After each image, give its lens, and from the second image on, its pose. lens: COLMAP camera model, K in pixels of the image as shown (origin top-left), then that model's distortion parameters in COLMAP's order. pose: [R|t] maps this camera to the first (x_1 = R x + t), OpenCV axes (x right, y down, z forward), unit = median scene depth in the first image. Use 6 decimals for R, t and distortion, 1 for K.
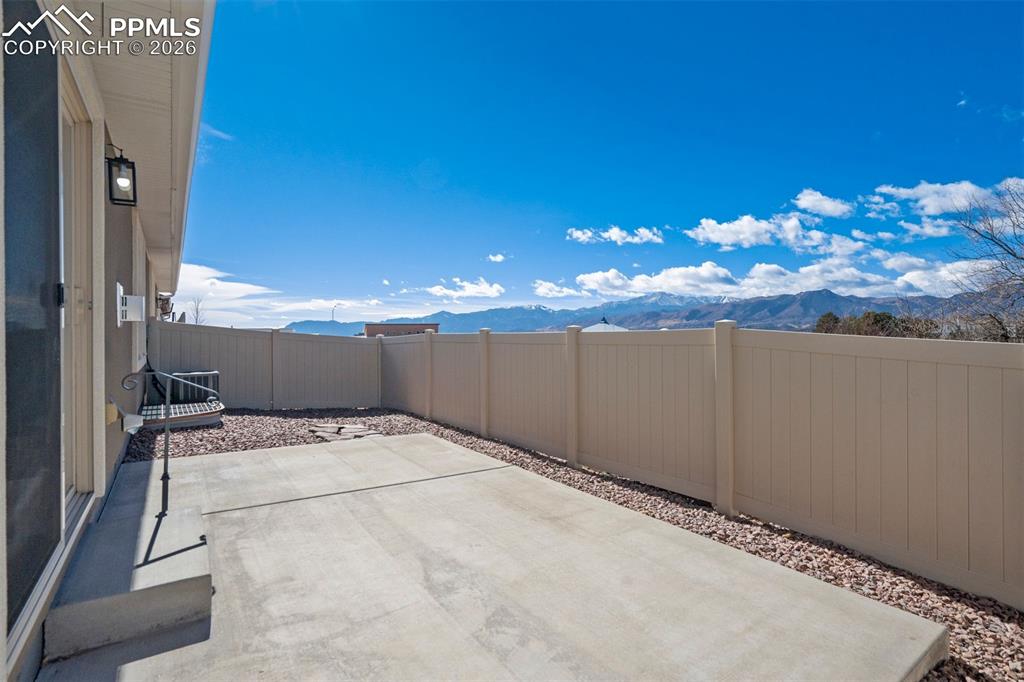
lens RADIAL K [[478.5, 0, 503.9], [0, 478.5, 337.0], [0, 0, 1]] dist [-0.013902, 0.002152]
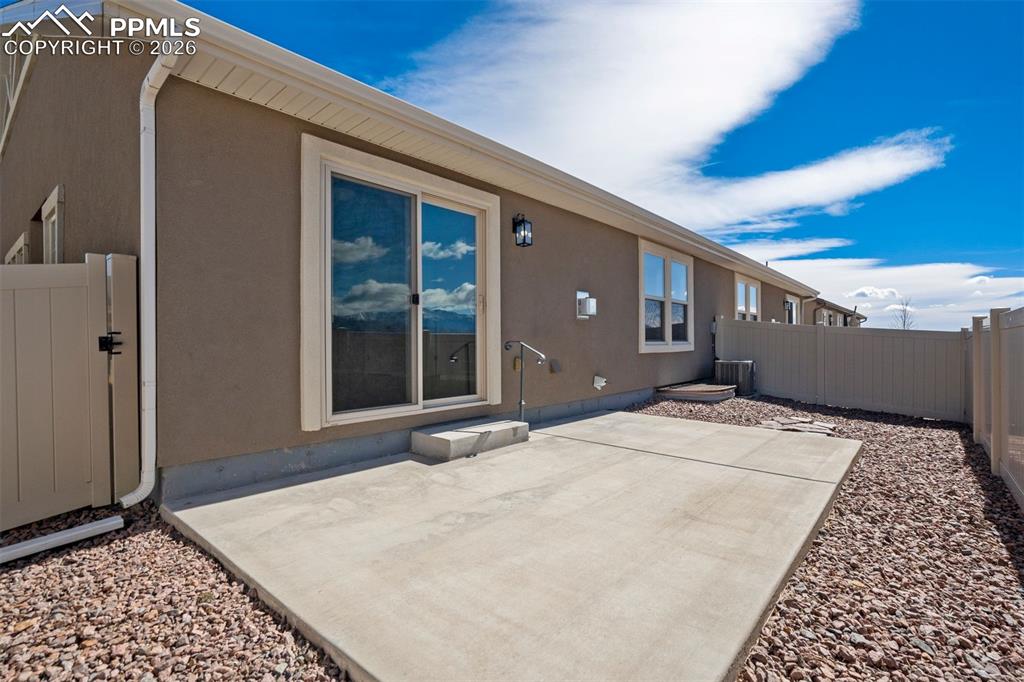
lens RADIAL K [[478.5, 0, 505.1], [0, 478.5, 343.2], [0, 0, 1]] dist [-0.013902, 0.002152]
pose [[0.253761, 0.003155, -0.967262, 1.052718], [0.003437, 0.999985, 0.004163, 0.100744], [0.967261, -0.004380, 0.253747, 0.629021]]
